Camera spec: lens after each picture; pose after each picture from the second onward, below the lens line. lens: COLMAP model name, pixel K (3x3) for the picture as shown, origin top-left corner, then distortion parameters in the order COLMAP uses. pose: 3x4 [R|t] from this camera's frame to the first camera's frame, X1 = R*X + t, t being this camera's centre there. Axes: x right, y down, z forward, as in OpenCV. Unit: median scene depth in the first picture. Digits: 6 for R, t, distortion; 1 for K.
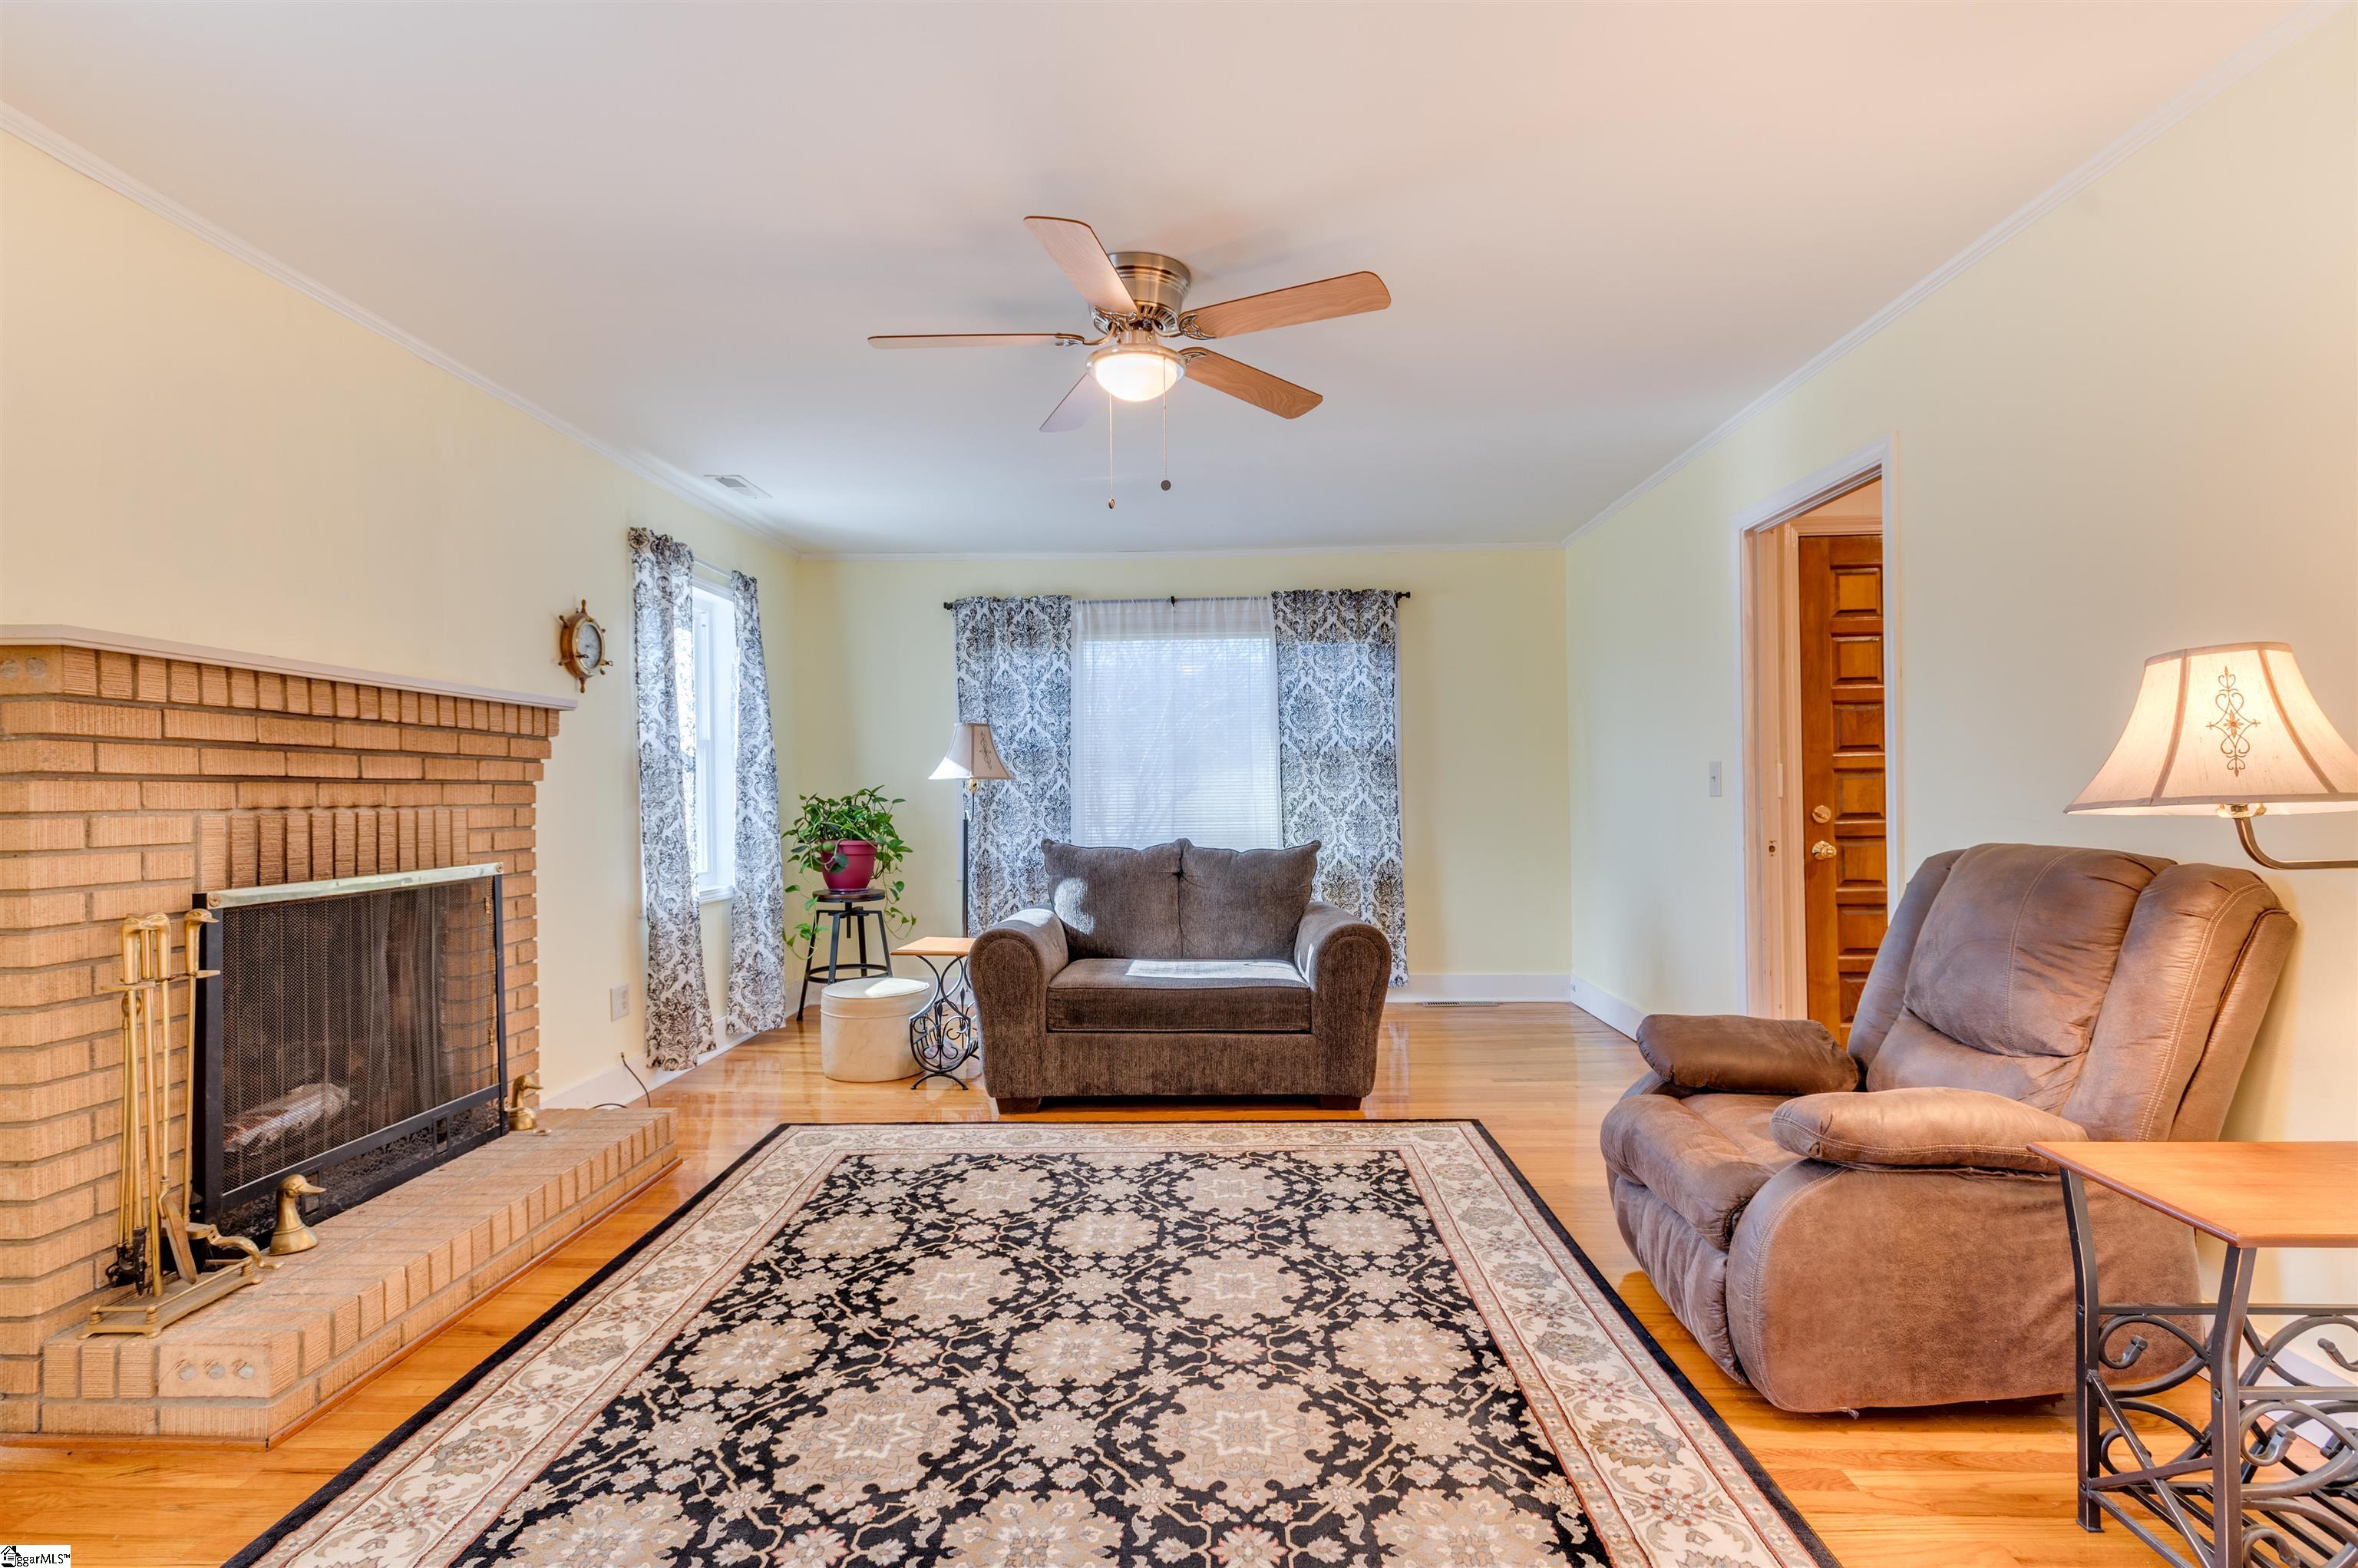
lens RADIAL K [[1109.6, 0, 1190.1], [0, 1109.6, 789.3], [0, 0, 1]] dist [0.016608, -0.000887]
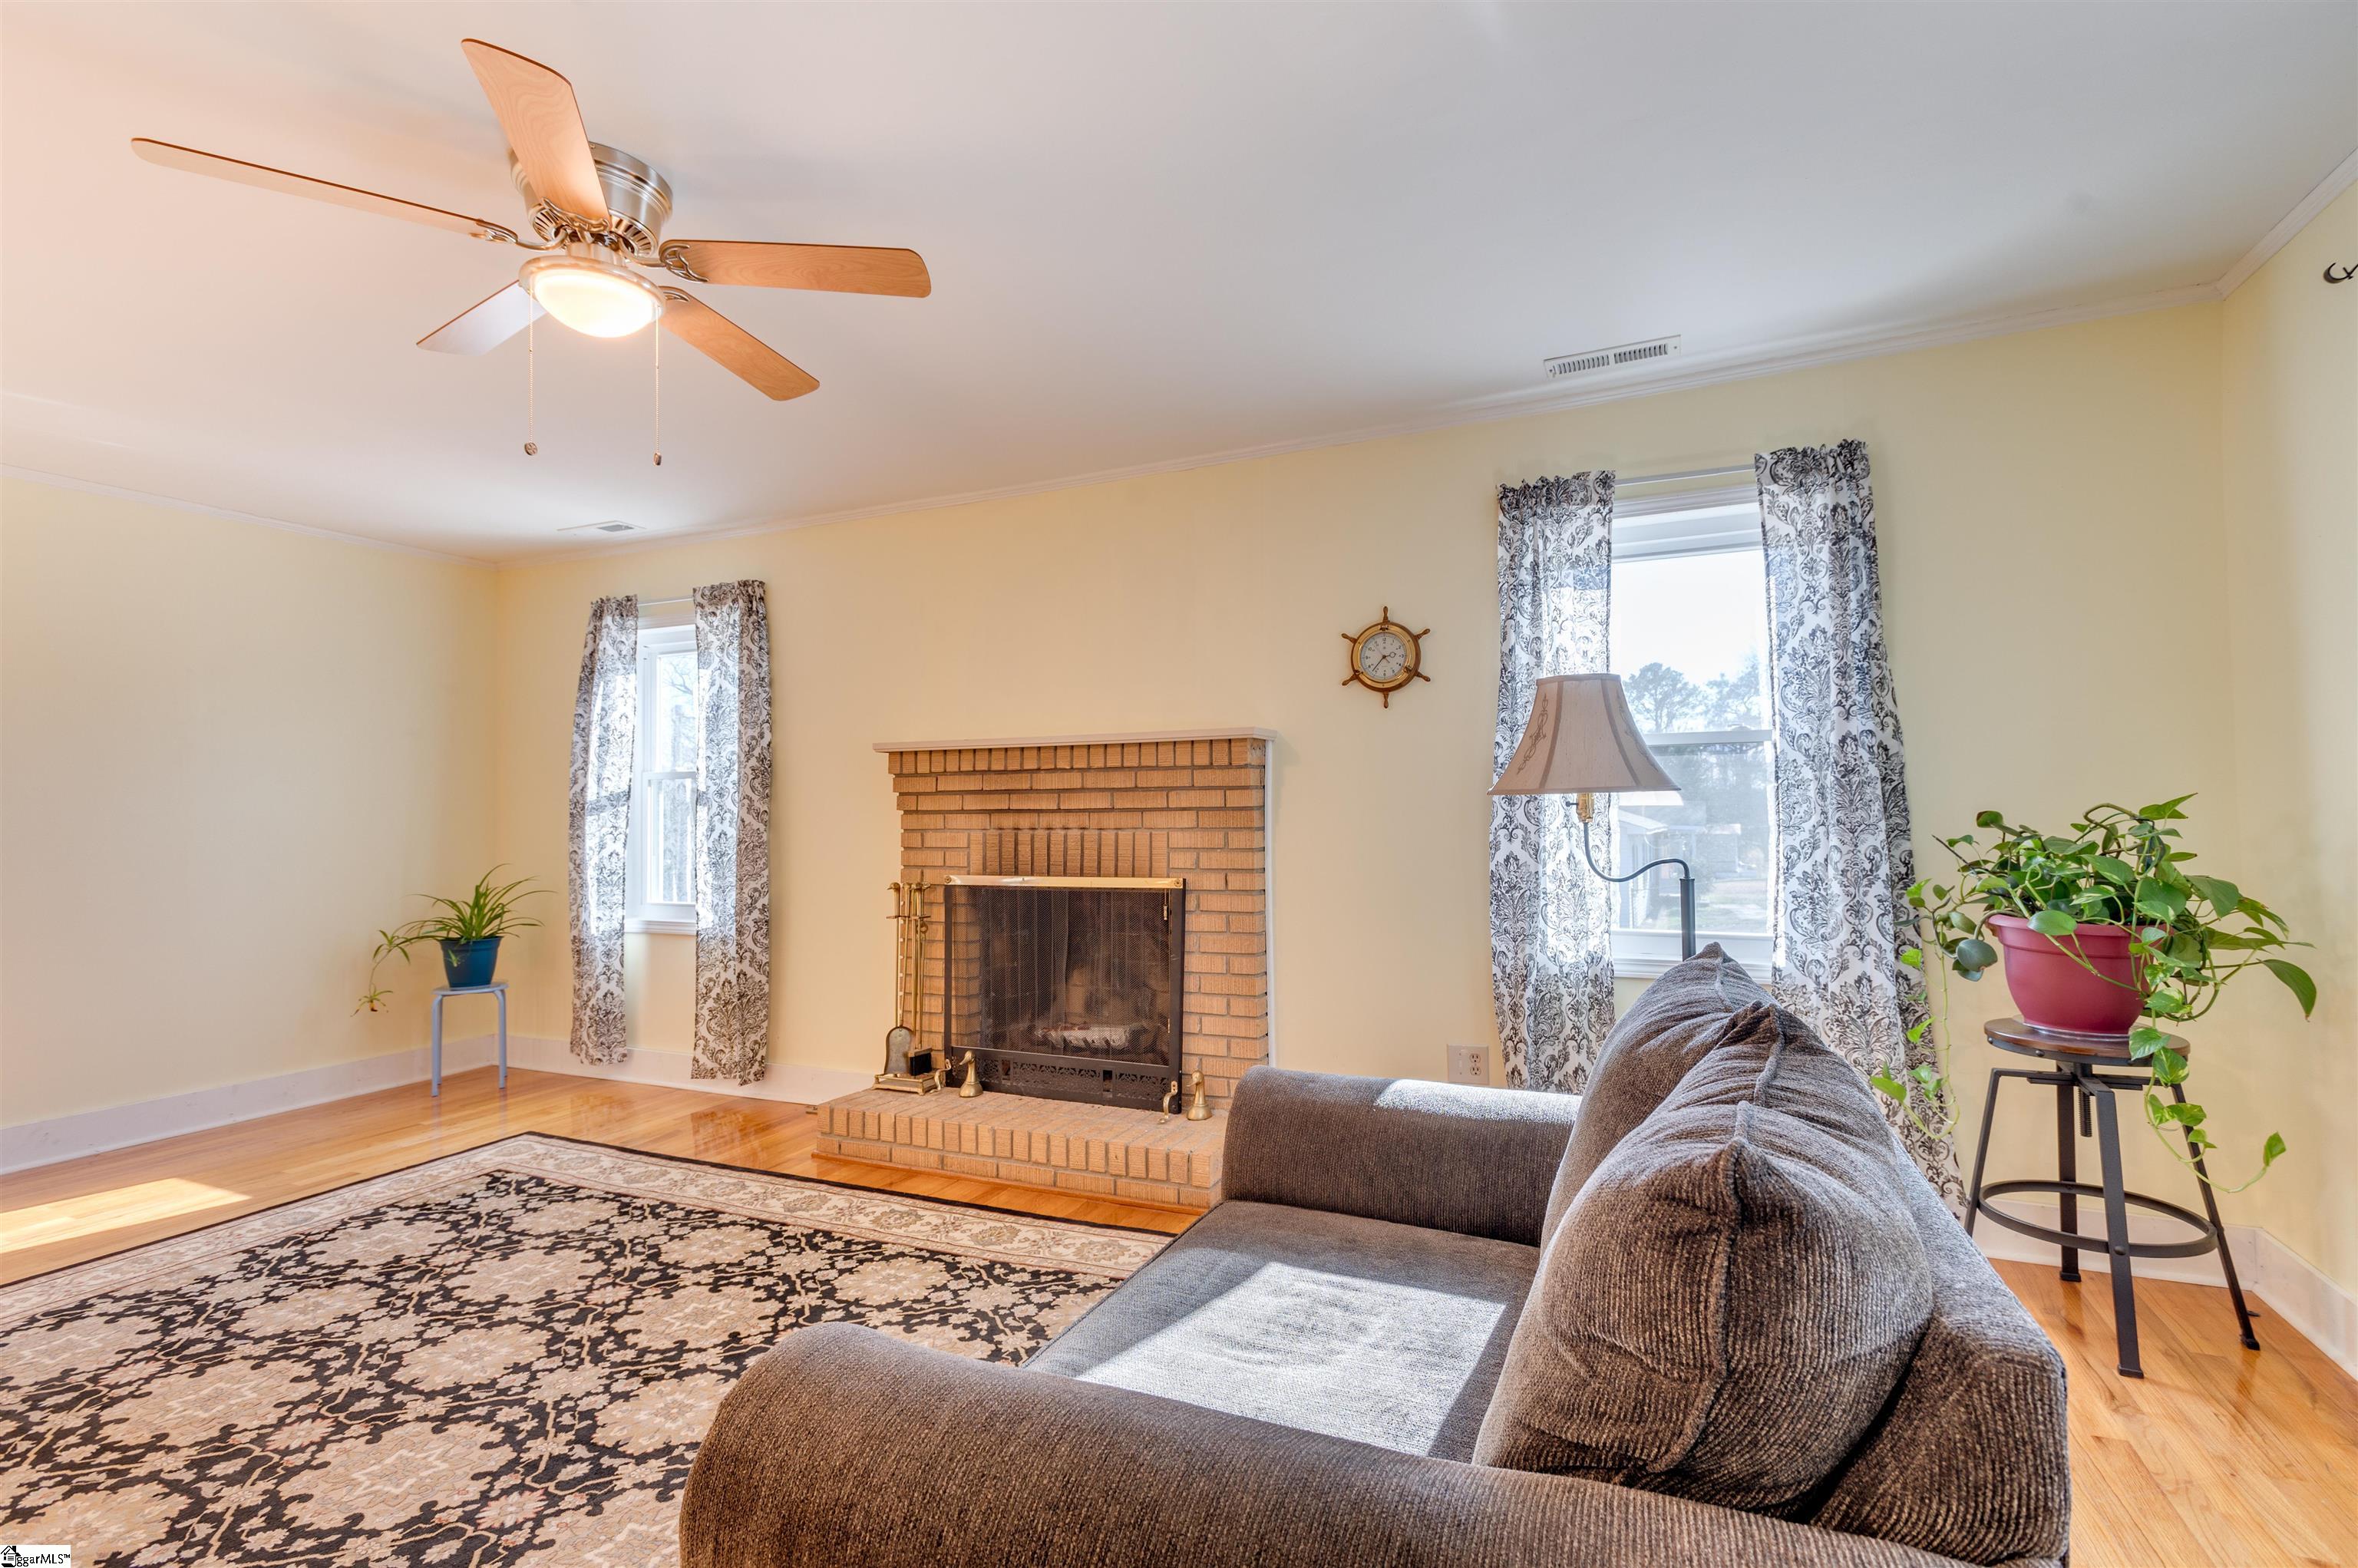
lens RADIAL K [[1109.6, 0, 1190.1], [0, 1109.6, 789.3], [0, 0, 1]] dist [0.016608, -0.000887]
pose [[-0.392817, -0.006668, -0.919592, 0.478124], [0.015745, 0.999778, -0.013975, -0.011897], [0.919482, -0.019969, -0.392625, 1.583307]]
